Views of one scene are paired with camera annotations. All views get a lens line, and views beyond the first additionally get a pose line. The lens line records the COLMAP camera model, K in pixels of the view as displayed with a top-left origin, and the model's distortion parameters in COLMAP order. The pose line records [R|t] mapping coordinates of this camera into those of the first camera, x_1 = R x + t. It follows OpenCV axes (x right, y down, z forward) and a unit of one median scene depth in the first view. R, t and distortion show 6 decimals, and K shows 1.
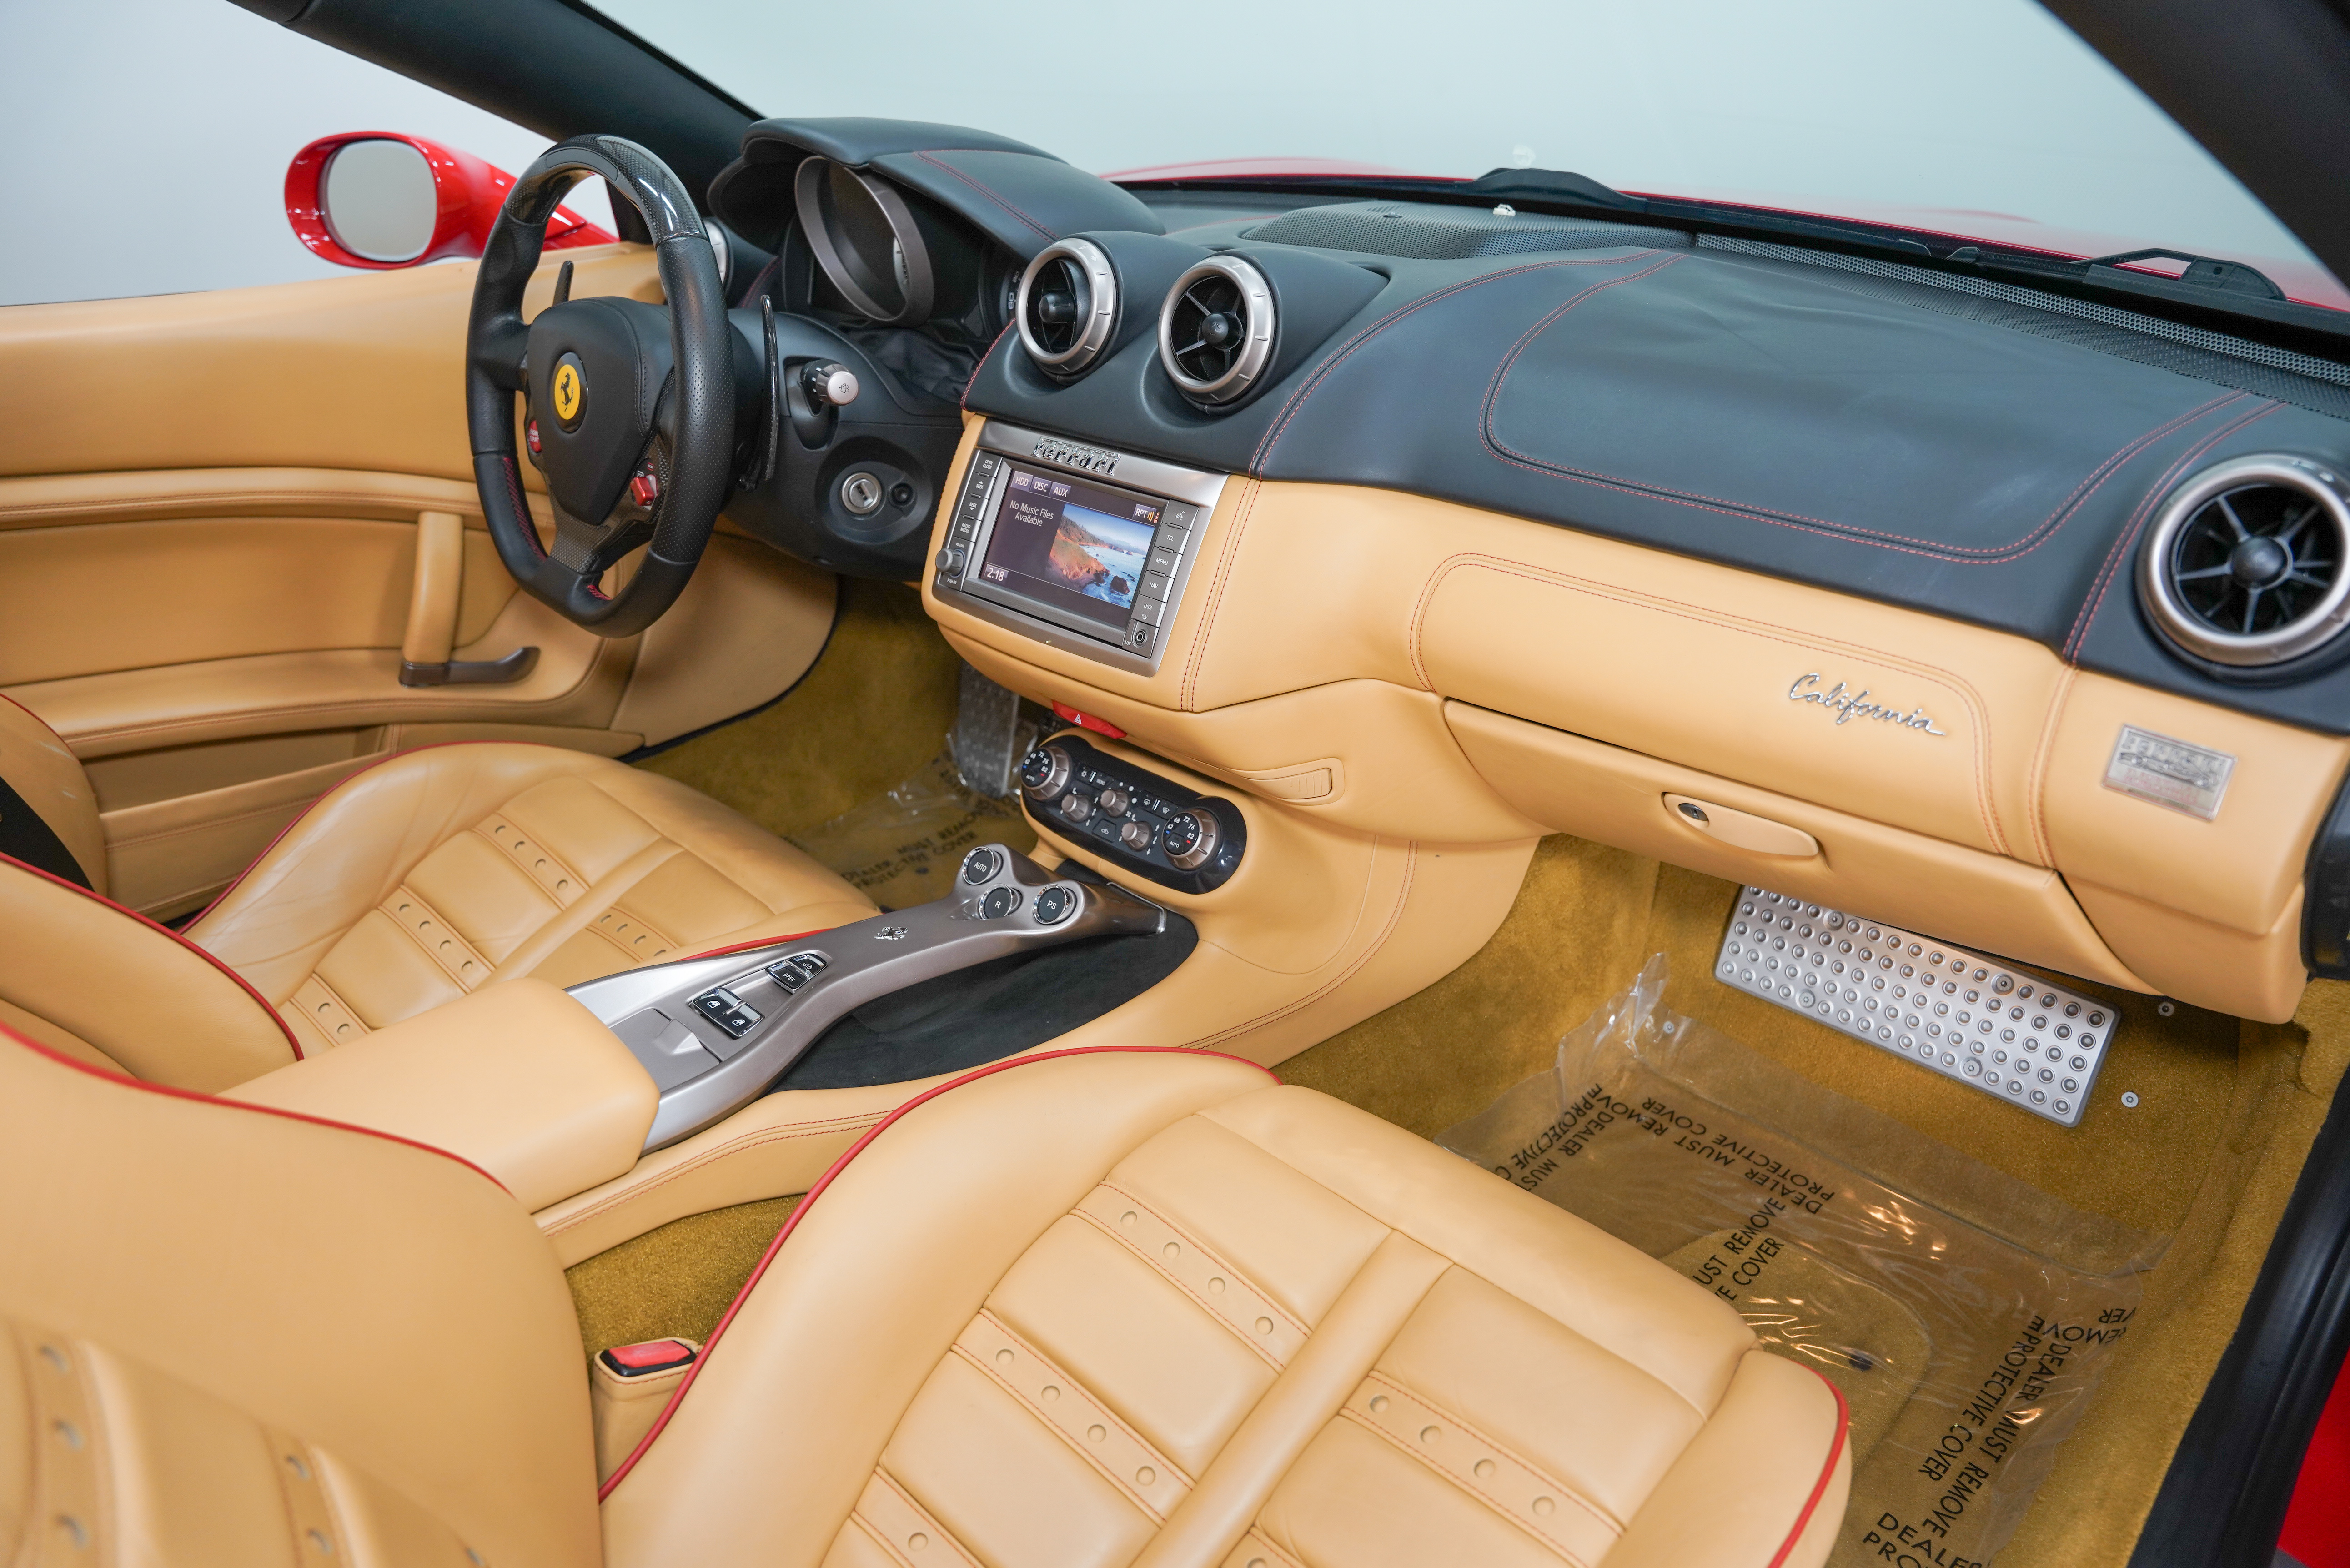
lens RADIAL K [[1644.8, 0, 1178.8], [0, 1644.8, 796.9], [0, 0, 1]] dist [-0.176583, 0.134262]
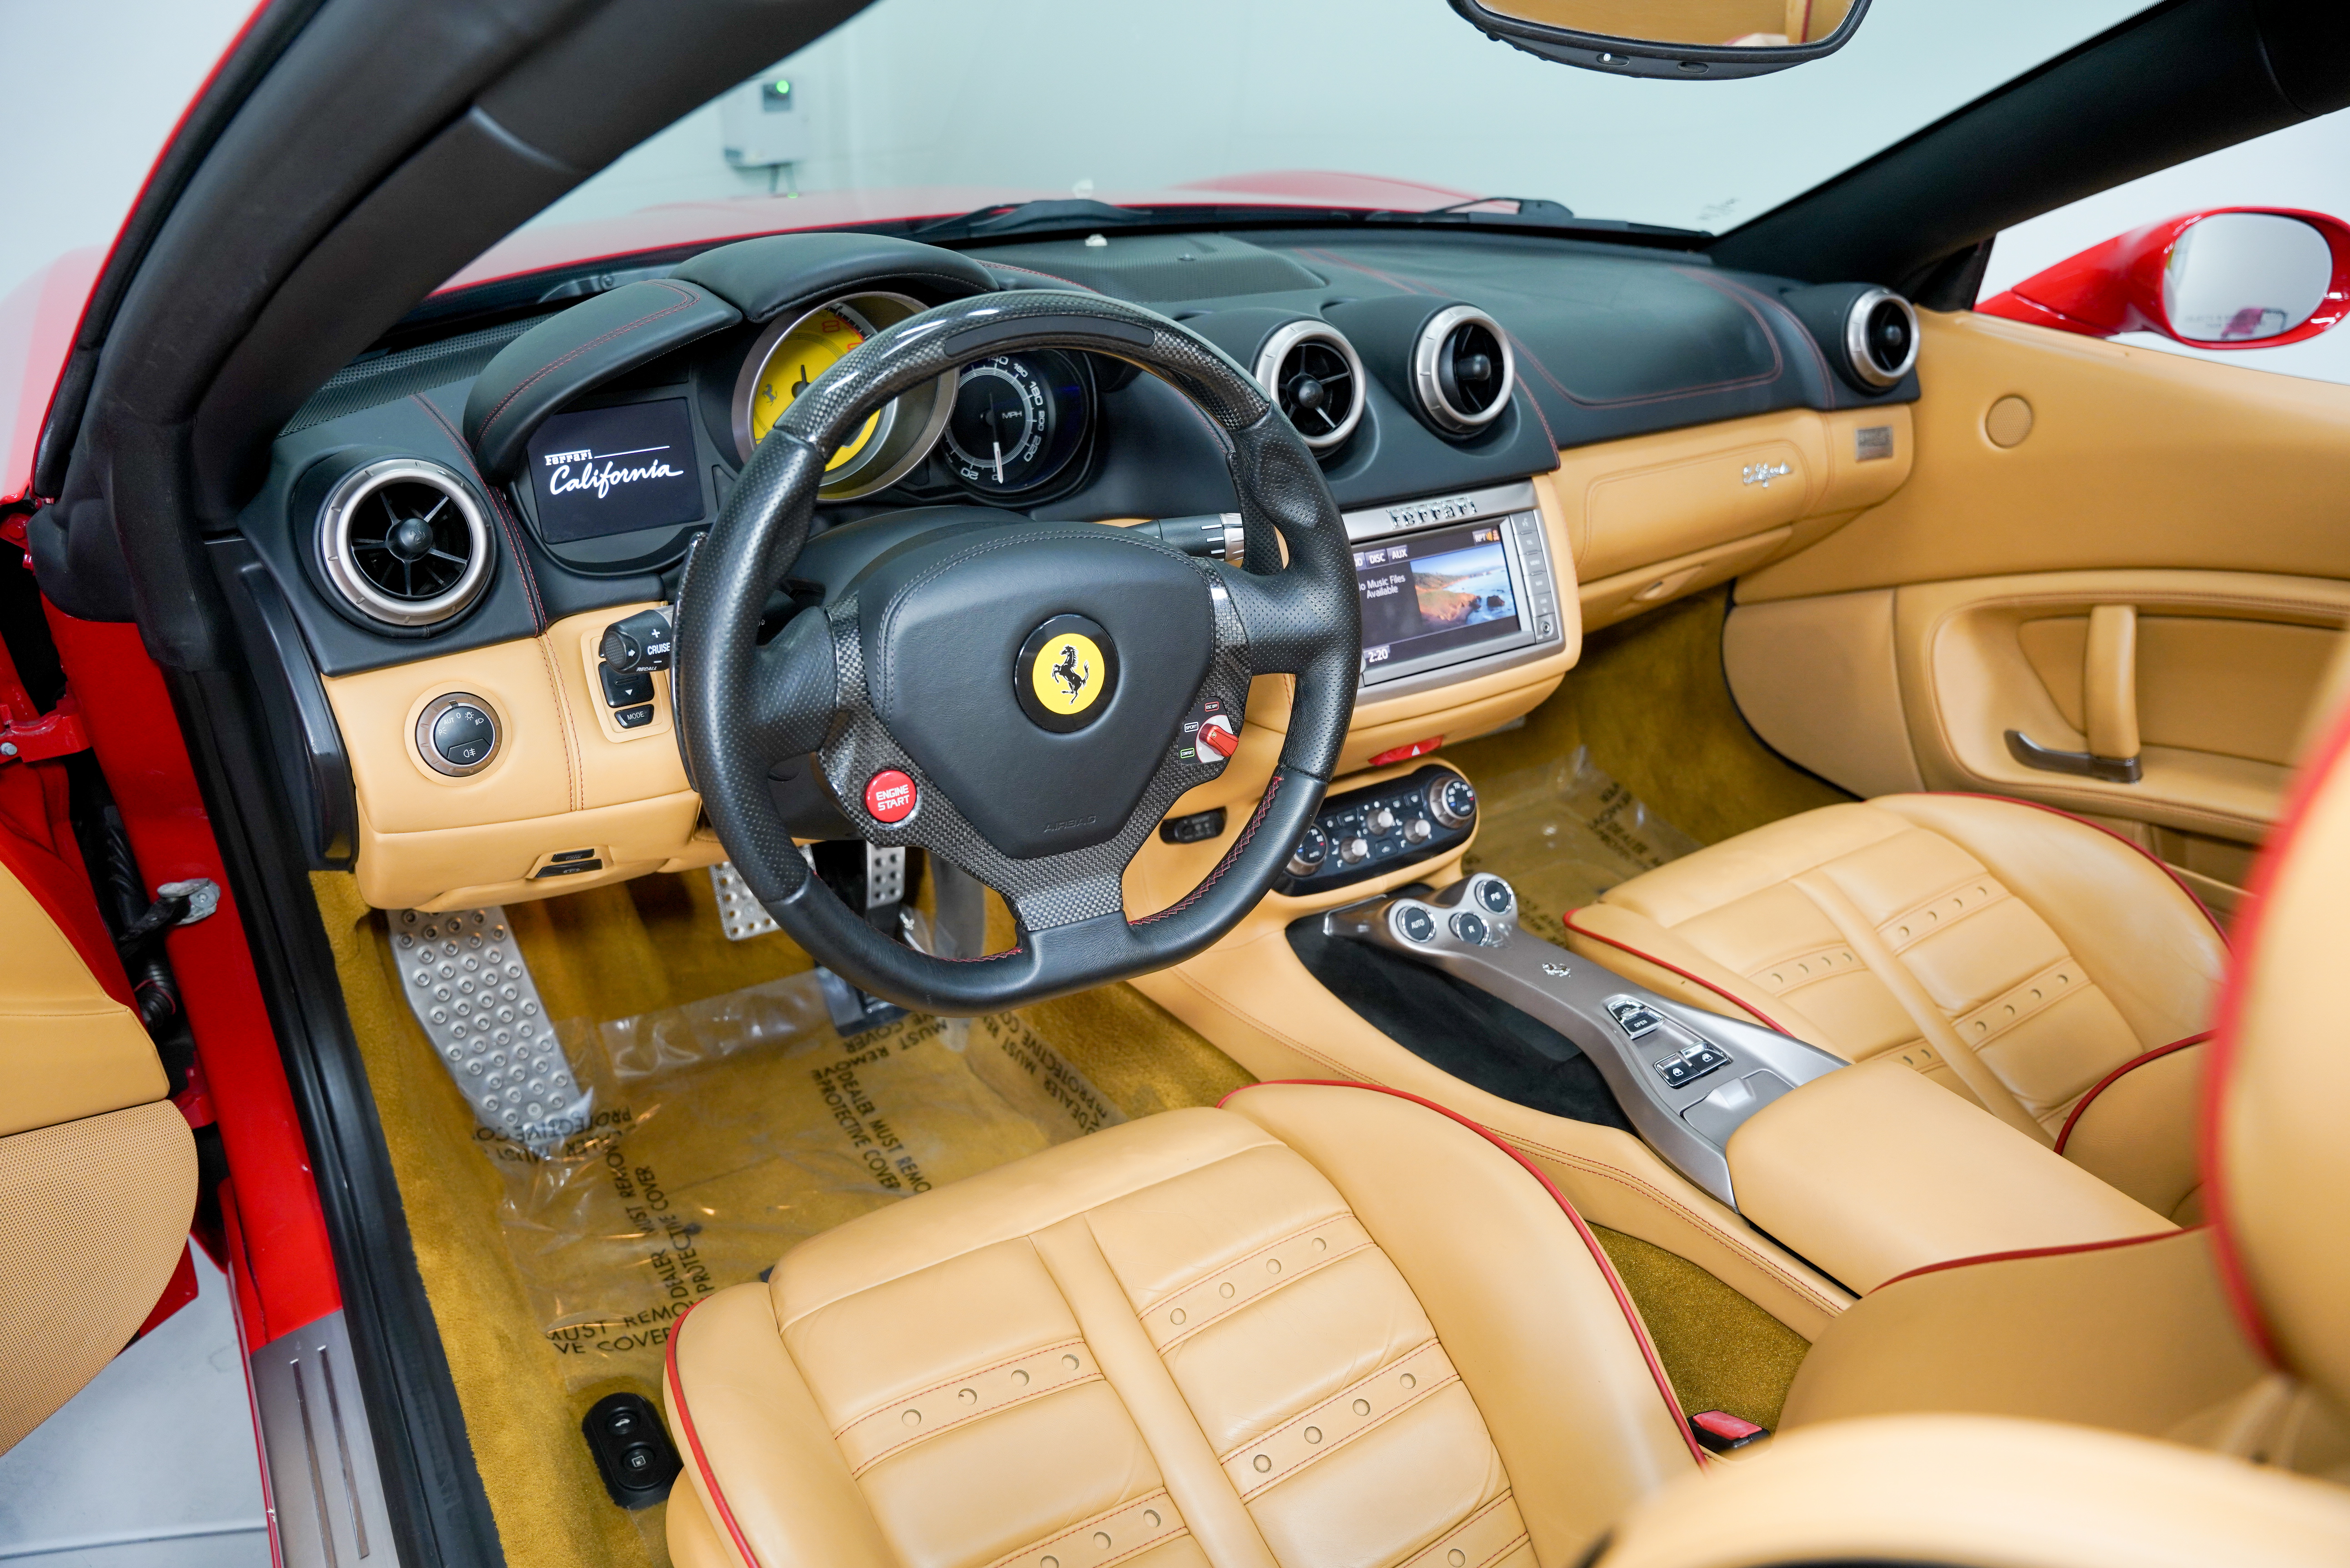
lens RADIAL K [[1651.0, 0, 1171.9], [0, 1651.0, 793.1], [0, 0, 1]] dist [-0.179326, 0.150253]
pose [[0.223954, -0.437024, 0.871122, -1.051521], [0.404282, 0.854954, 0.324977, -0.439915], [-0.886792, 0.279399, 0.368152, 0.750994]]
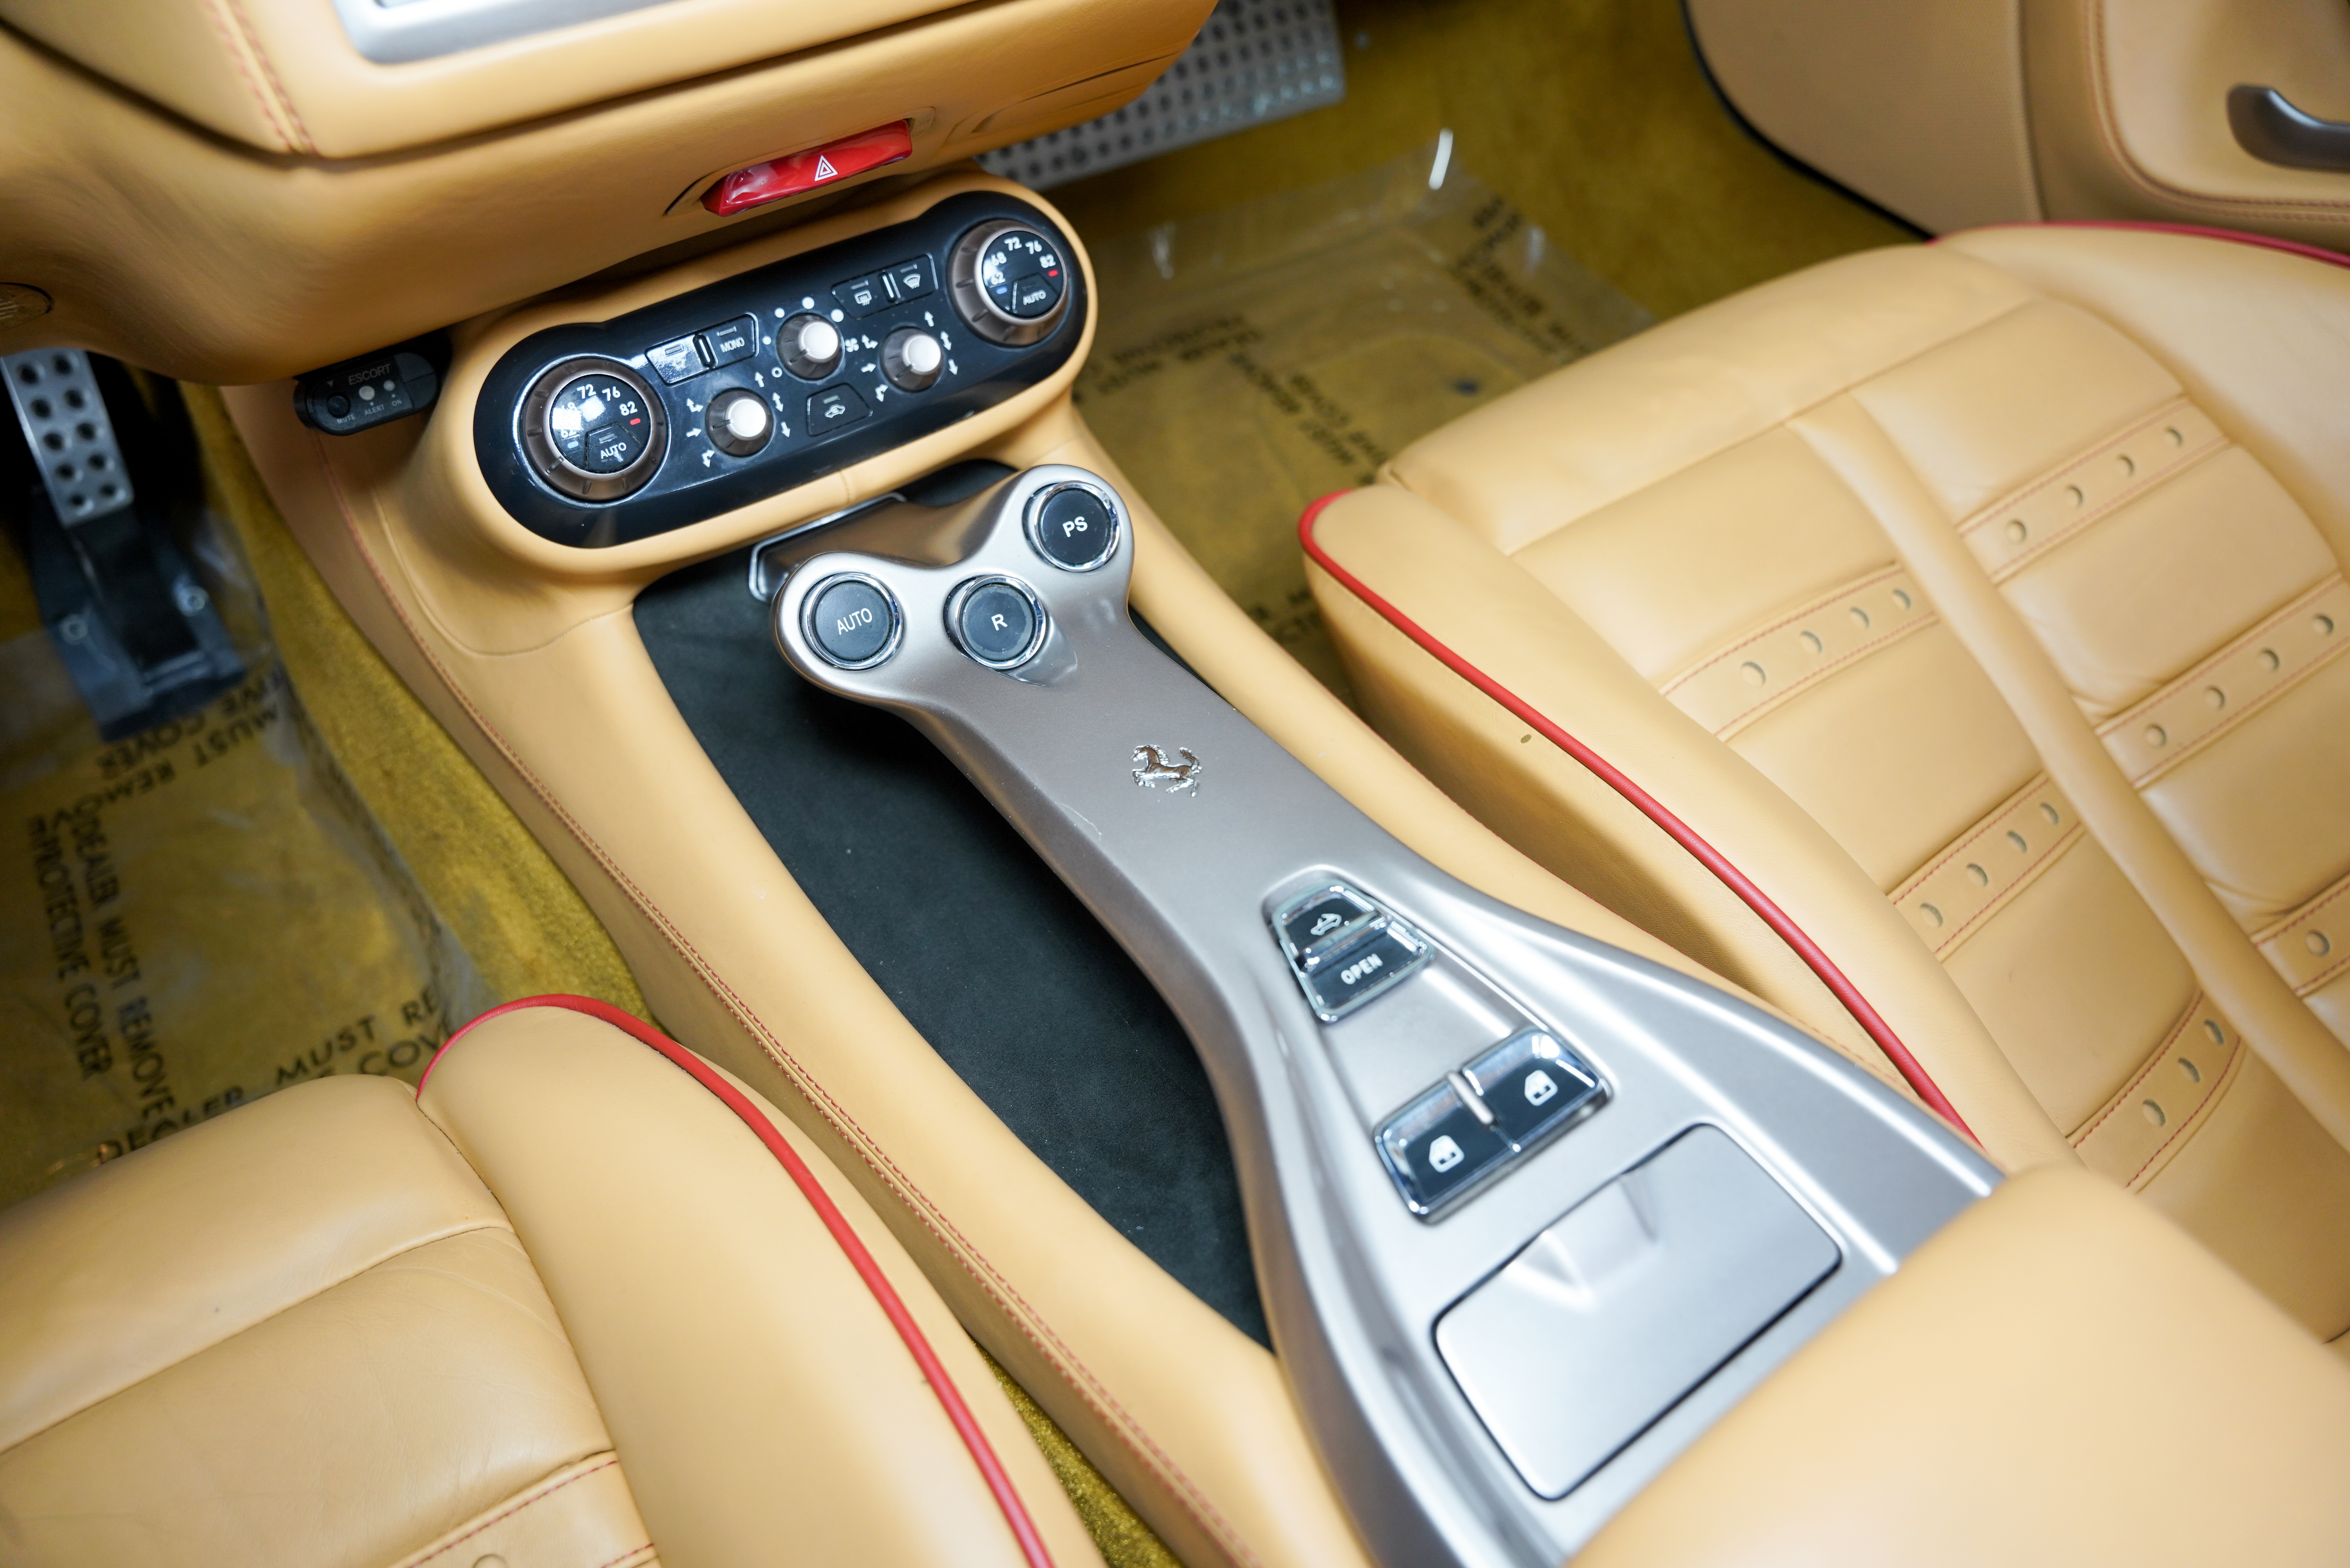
lens RADIAL K [[1643.8, 0, 1177.7], [0, 1643.8, 815.0], [0, 0, 1]] dist [-0.184098, 0.137885]
pose [[0.177679, -0.730899, 0.658951, -0.422399], [0.422731, 0.661365, 0.619592, -0.148212], [-0.888667, 0.168470, 0.426484, 0.779797]]
